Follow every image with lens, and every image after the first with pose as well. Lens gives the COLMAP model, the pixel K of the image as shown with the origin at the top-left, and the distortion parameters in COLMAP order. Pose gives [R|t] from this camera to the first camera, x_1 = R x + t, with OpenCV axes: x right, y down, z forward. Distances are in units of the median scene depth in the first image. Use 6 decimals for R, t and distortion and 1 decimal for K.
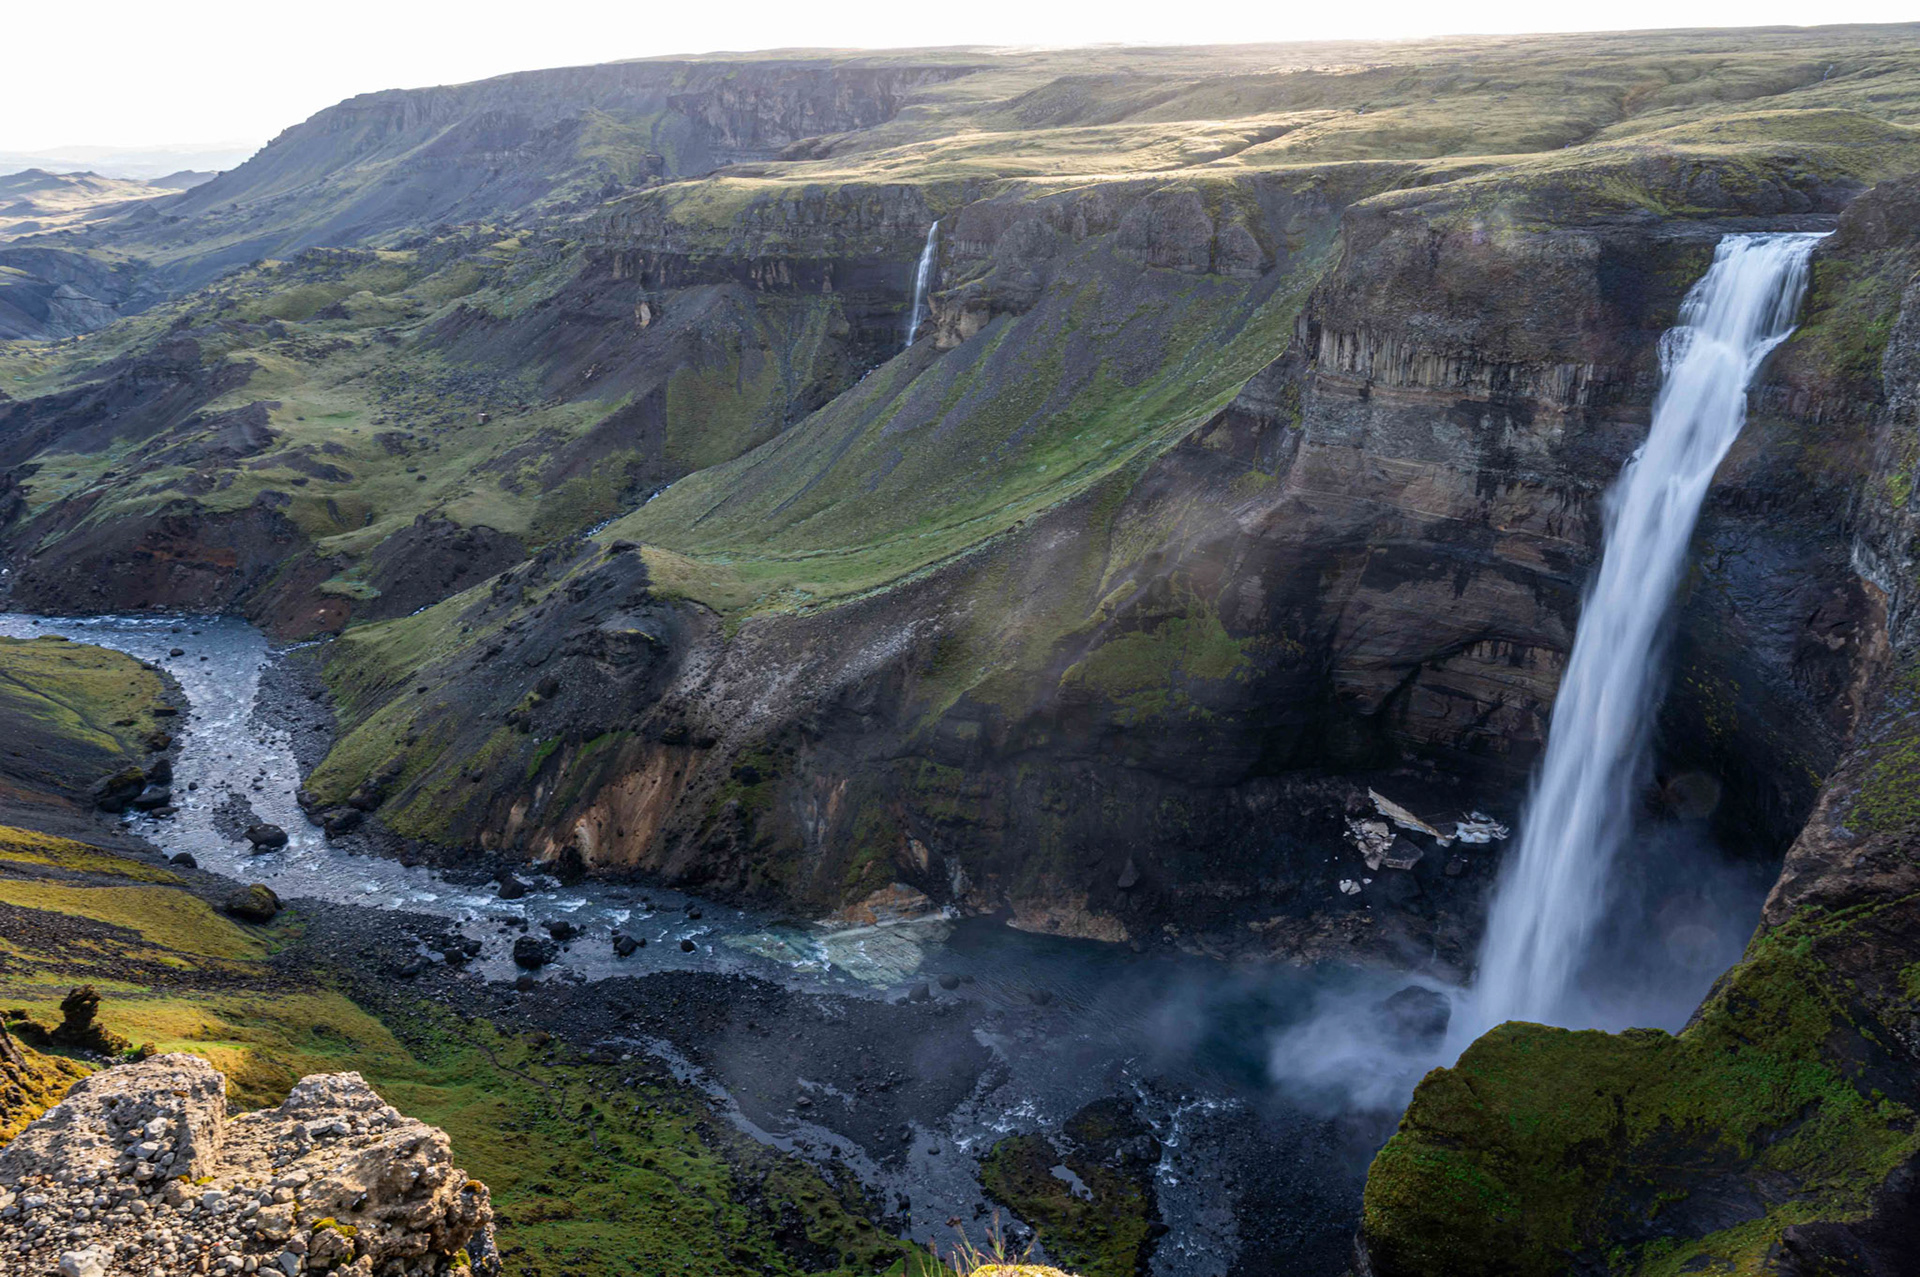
lens RADIAL K [[1287.0, 0, 960.0], [0, 1287.0, 638.5], [0, 0, 1]] dist [-0.002862, 0.000618]
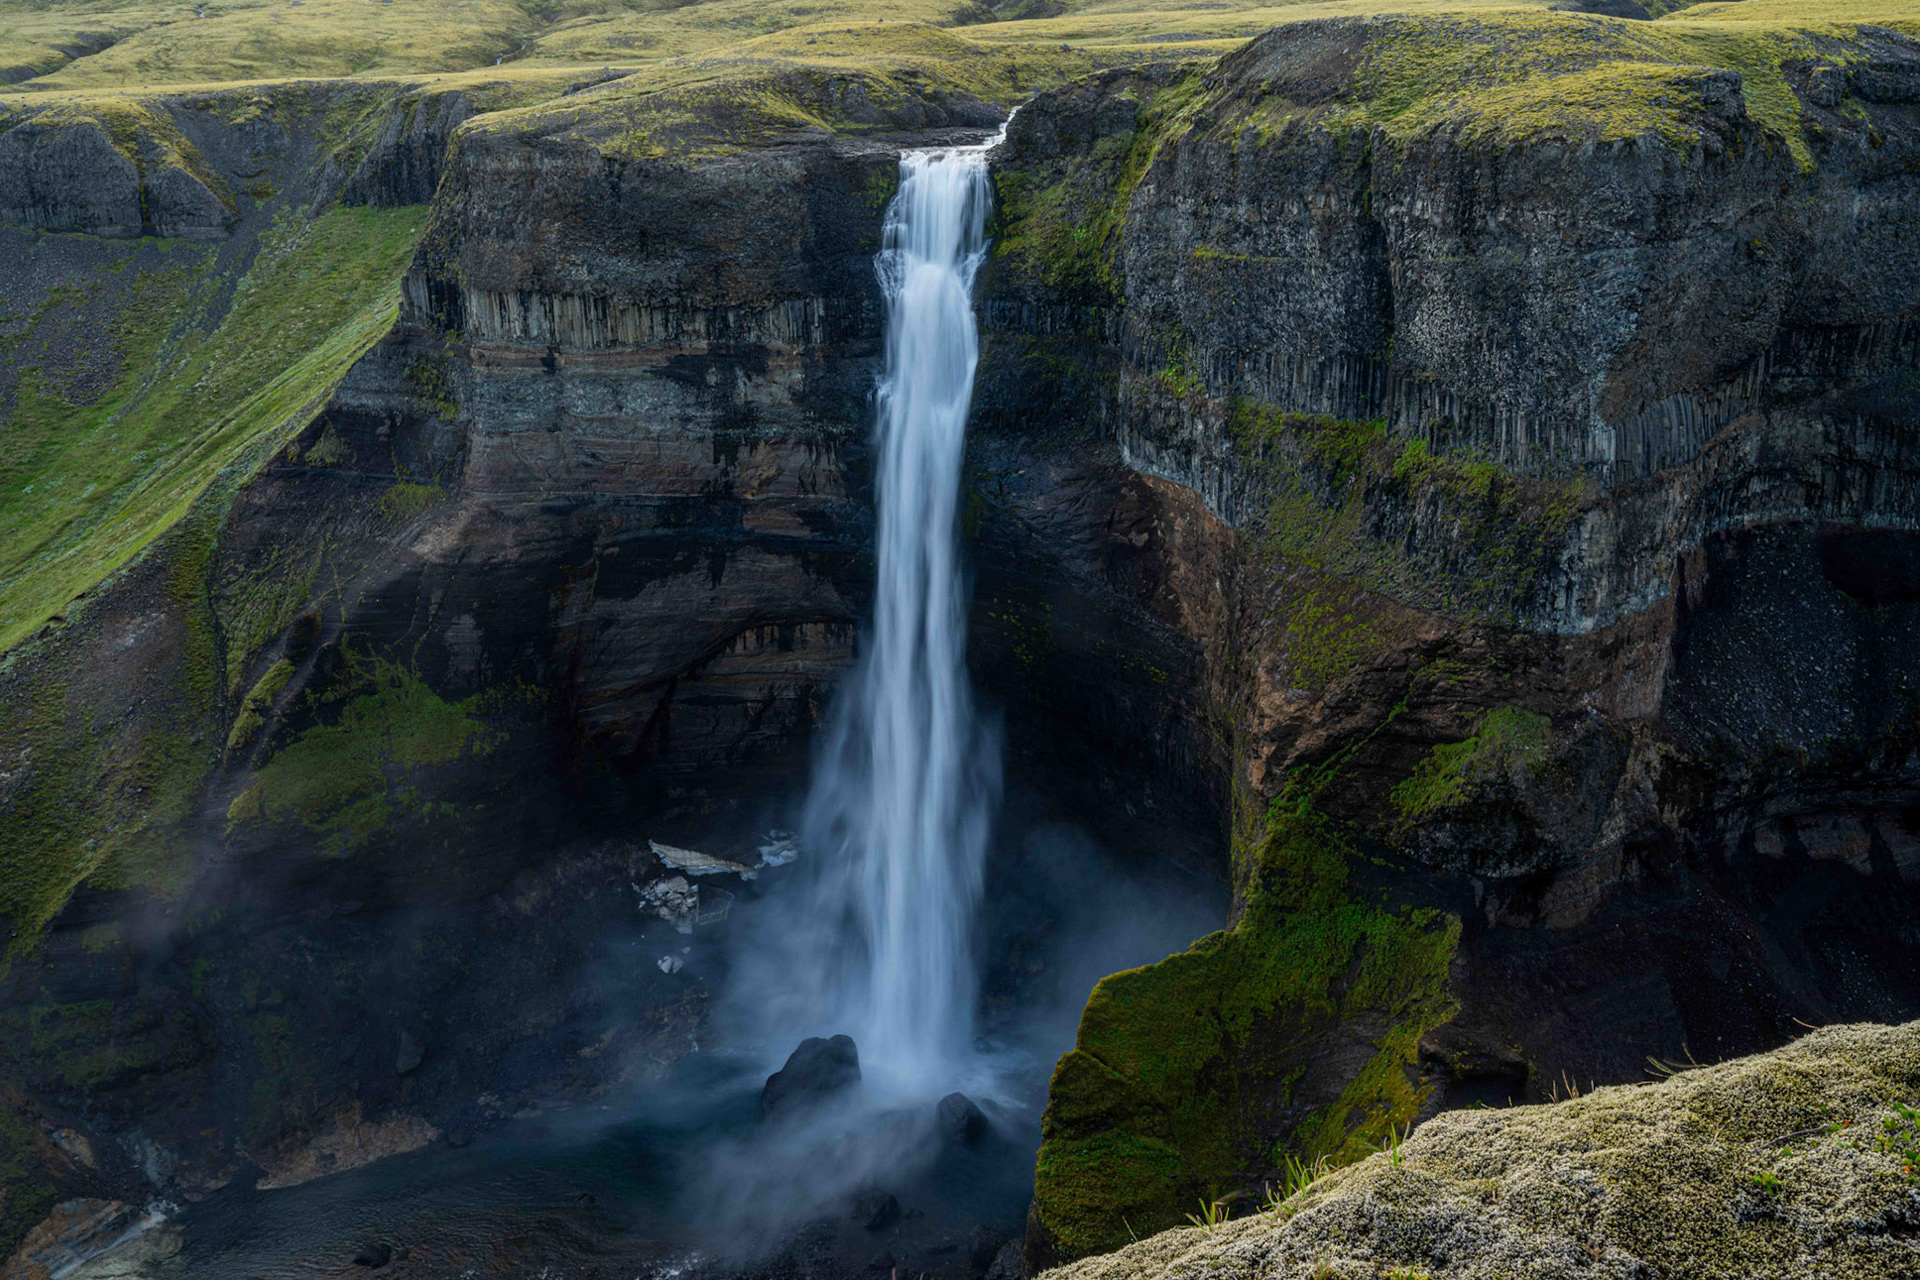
lens RADIAL K [[1667.2, 0, 1003.8], [0, 1667.2, 633.1], [0, 0, 1]] dist [0.003875, -0.007845]
pose [[0.733838, -0.217931, 0.643419, -0.198639], [0.240695, 0.969113, 0.053726, -0.016425], [-0.635255, 0.115441, 0.763626, 0.050921]]
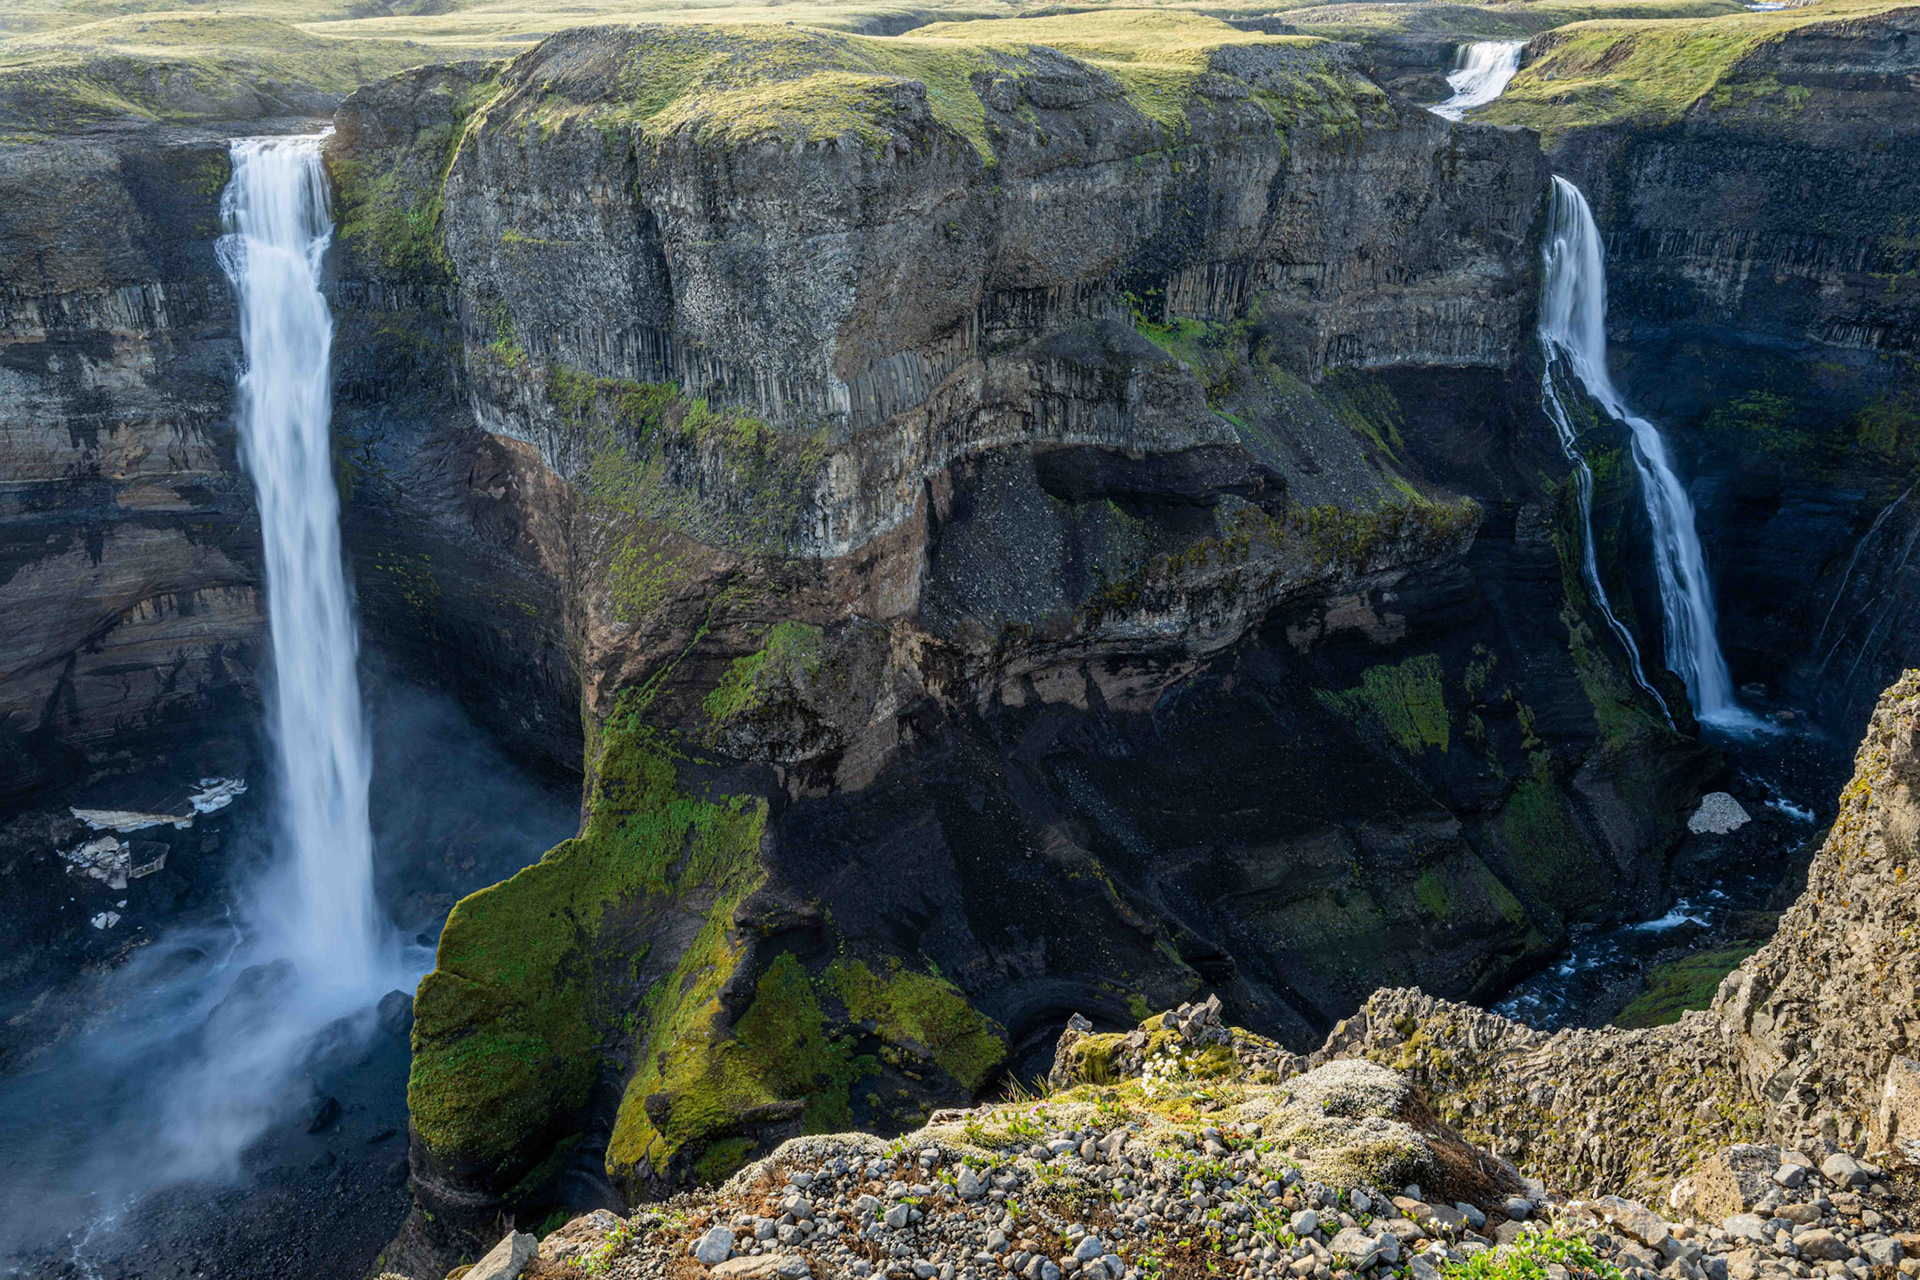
lens RADIAL K [[1317.9, 0, 962.3], [0, 1317.9, 633.4], [0, 0, 1]] dist [-0.001361, 0.002328]
pose [[0.455966, -0.339153, 0.822843, -0.111953], [0.293670, 0.930098, 0.220628, -0.013581], [-0.840151, 0.141045, 0.523692, 0.032719]]
